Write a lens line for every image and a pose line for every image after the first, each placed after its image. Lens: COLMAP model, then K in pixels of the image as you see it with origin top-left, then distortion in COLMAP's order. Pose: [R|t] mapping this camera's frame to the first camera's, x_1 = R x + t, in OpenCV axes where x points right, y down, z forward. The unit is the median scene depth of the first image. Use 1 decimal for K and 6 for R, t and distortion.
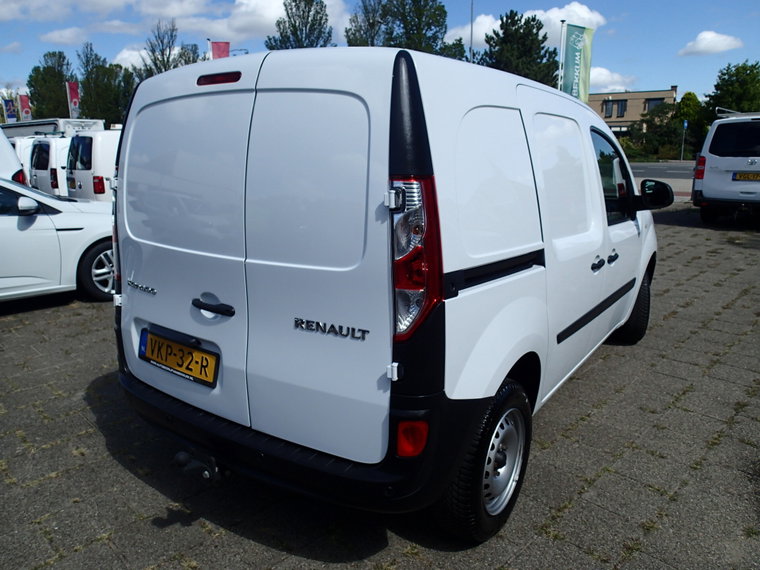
lens RADIAL K [[571.1, 0, 384.8], [0, 571.1, 286.9], [0, 0, 1]] dist [-0.001161, -0.000644]
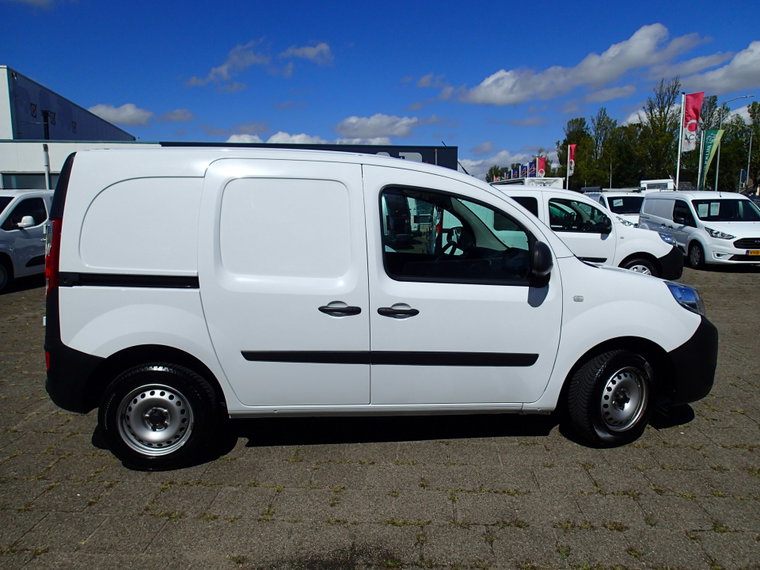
lens RADIAL K [[571.1, 0, 384.8], [0, 571.1, 286.9], [0, 0, 1]] dist [-0.001161, -0.000644]
pose [[0.644111, 0.119794, -0.755493, 1.506882], [-0.188466, 0.982067, -0.004959, -0.112987], [0.741351, 0.145579, 0.655138, 0.412642]]
